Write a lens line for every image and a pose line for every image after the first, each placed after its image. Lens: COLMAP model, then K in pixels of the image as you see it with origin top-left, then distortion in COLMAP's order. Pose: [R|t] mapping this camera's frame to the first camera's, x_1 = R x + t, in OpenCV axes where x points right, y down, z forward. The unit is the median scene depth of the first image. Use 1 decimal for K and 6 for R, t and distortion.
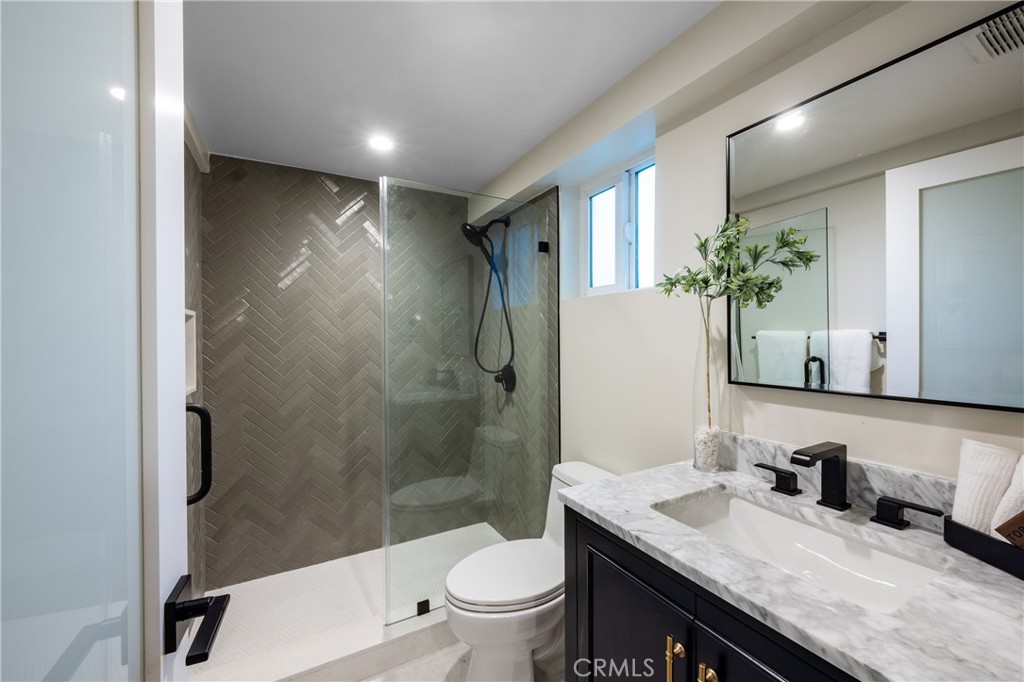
lens RADIAL K [[399.6, 0, 512.0], [0, 399.6, 341.0], [0, 0, 1]] dist [0.000404, -0.000048]
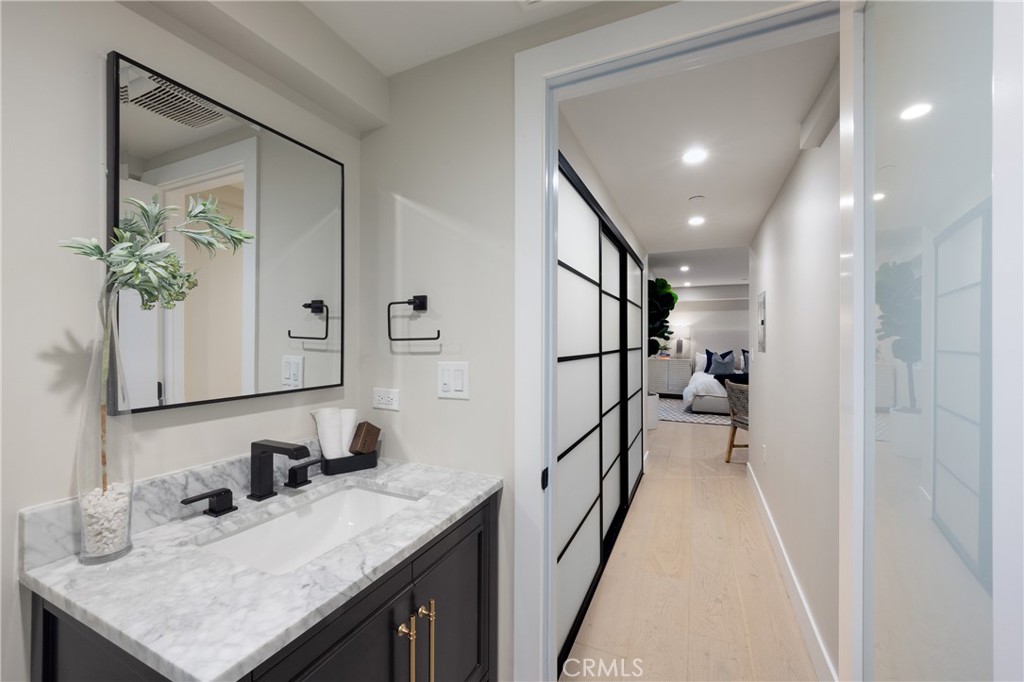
lens RADIAL K [[399.6, 0, 512.0], [0, 399.6, 341.0], [0, 0, 1]] dist [0.000404, -0.000048]
pose [[-0.581029, 0.003481, 0.813875, -0.535495], [0.005782, 0.999983, -0.000149, -0.020938], [-0.813862, 0.004619, -0.581039, 1.124510]]
